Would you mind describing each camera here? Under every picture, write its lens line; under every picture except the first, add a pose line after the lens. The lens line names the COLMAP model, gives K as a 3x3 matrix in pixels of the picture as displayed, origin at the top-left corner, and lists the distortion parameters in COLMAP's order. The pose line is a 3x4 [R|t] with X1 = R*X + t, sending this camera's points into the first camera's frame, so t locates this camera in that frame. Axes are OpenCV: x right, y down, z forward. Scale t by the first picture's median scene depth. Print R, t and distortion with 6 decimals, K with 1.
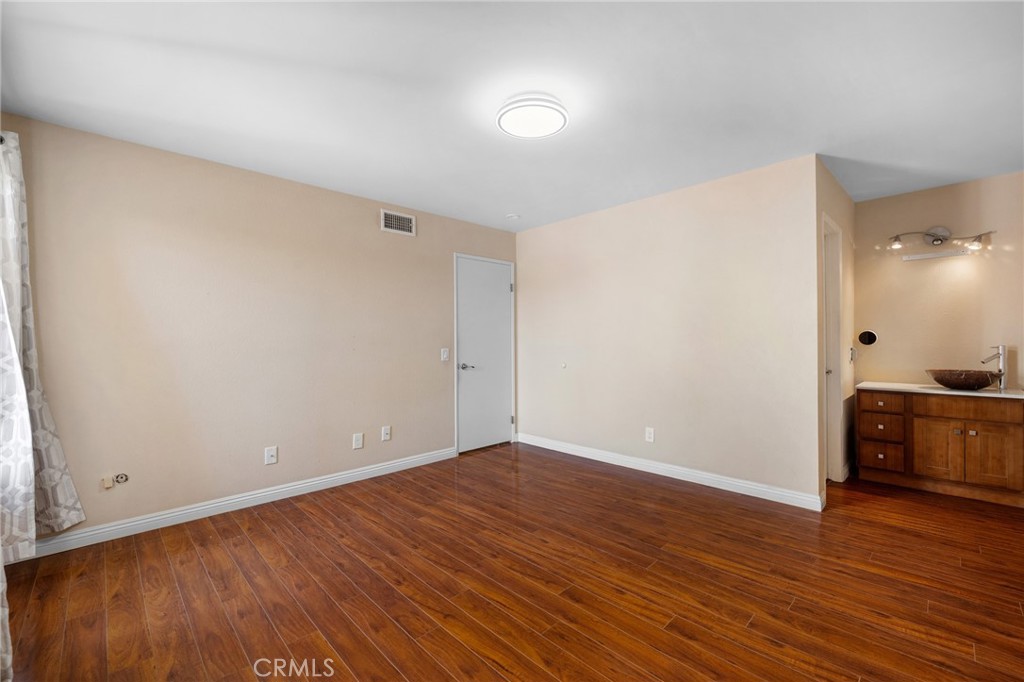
lens RADIAL K [[422.7, 0, 512.9], [0, 422.7, 341.5], [0, 0, 1]] dist [-0.008050, -0.000169]
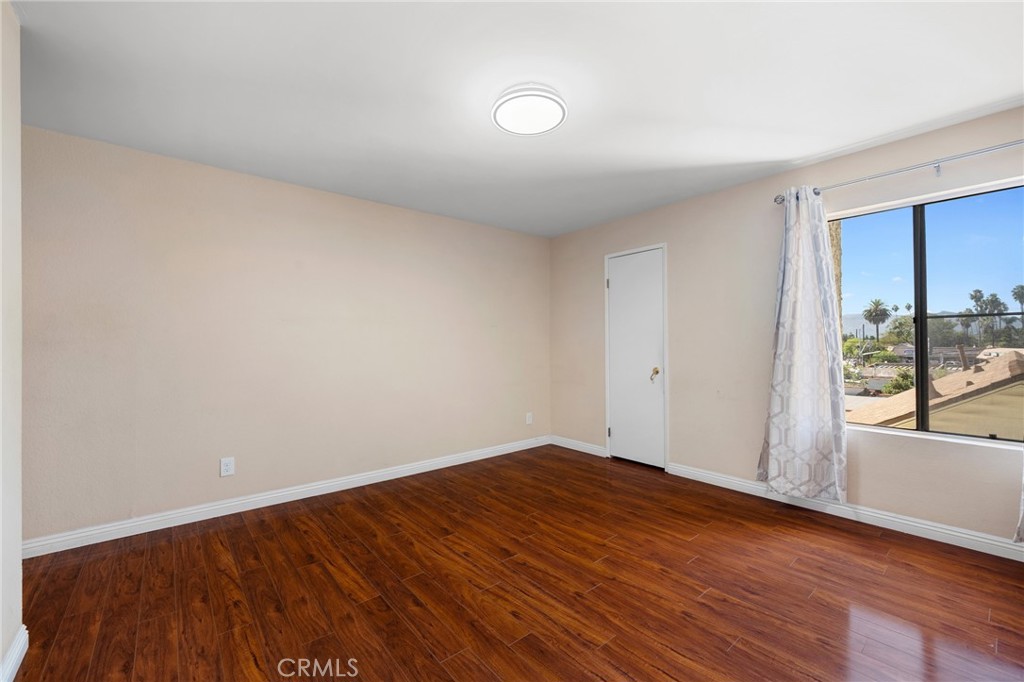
lens RADIAL K [[422.7, 0, 512.9], [0, 422.7, 341.5], [0, 0, 1]] dist [-0.008050, -0.000169]
pose [[-0.996893, 0.015637, 0.077195, 0.016839], [0.015514, 0.999877, -0.002194, -0.007874], [-0.077220, -0.000990, -0.997014, 2.040674]]
